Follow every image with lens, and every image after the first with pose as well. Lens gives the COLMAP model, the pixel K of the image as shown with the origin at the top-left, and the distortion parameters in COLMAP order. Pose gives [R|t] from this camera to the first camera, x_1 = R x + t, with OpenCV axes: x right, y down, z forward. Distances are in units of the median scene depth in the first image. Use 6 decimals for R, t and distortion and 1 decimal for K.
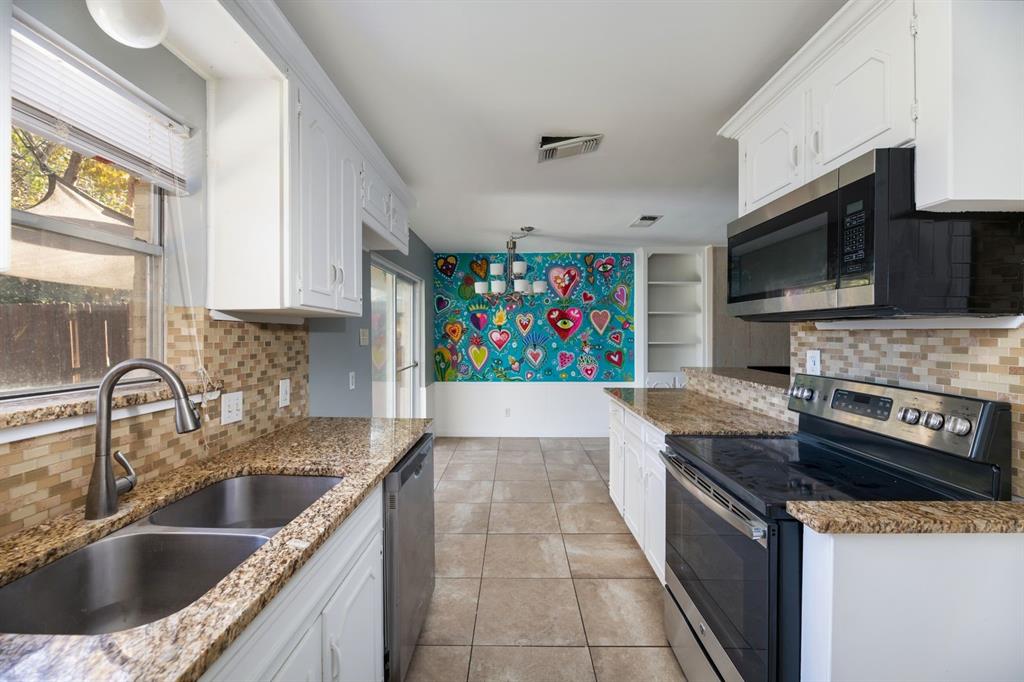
lens RADIAL K [[417.2, 0, 511.5], [0, 417.2, 340.1], [0, 0, 1]] dist [0.000399, 0.000001]
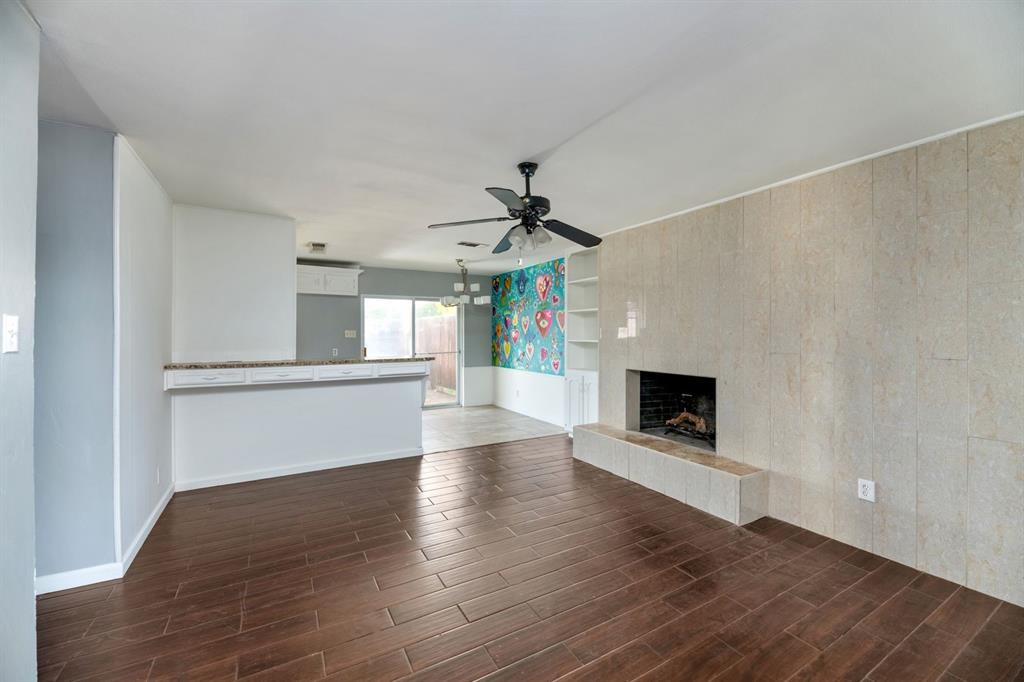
lens RADIAL K [[417.2, 0, 519.9], [0, 417.2, 334.1], [0, 0, 1]] dist [0.000399, 0.000001]
pose [[0.506957, 0.000688, -0.861971, 1.307433], [-0.011418, 0.999917, -0.005917, -0.002196], [0.861896, 0.012842, 0.506923, 0.421056]]
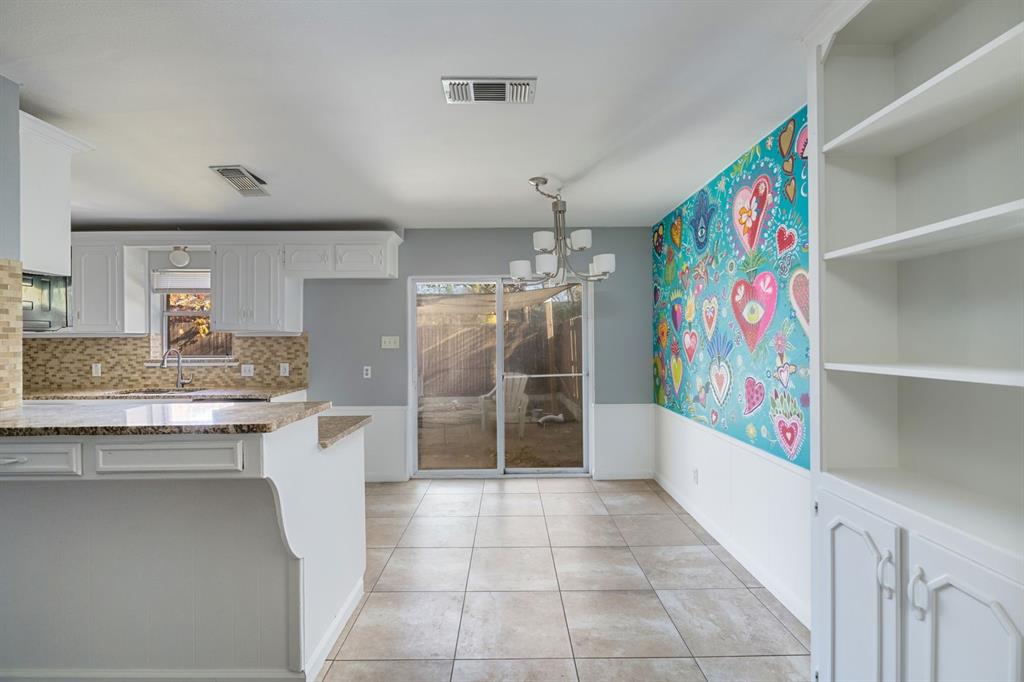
lens RADIAL K [[447.1, 0, 512.6], [0, 447.1, 339.7], [0, 0, 1]] dist [-0.004614, -0.001069]
pose [[0.002872, -0.001400, -0.999995, 0.705242], [-0.004726, 0.999988, -0.001414, -0.010158], [0.999985, 0.004730, 0.002865, 0.892745]]
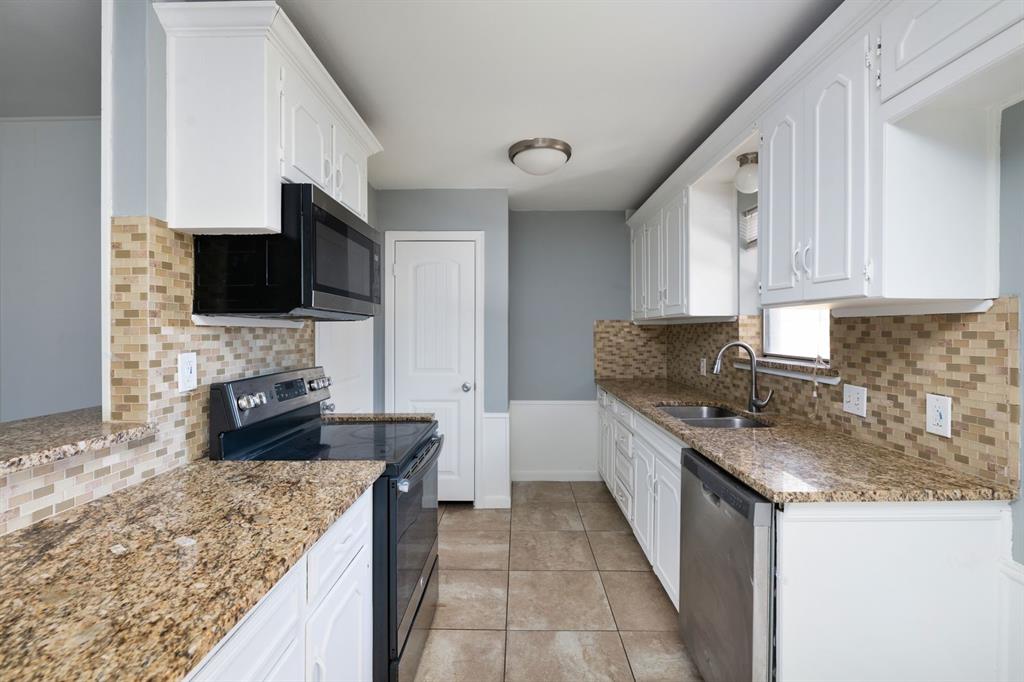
lens RADIAL K [[447.1, 0, 512.3], [0, 447.1, 332.0], [0, 0, 1]] dist [-0.004614, -0.001069]
pose [[-0.999918, 0.002578, 0.012518, 0.059941], [0.002753, 0.999899, 0.013929, -0.008909], [-0.012481, 0.013962, -0.999825, 0.727062]]
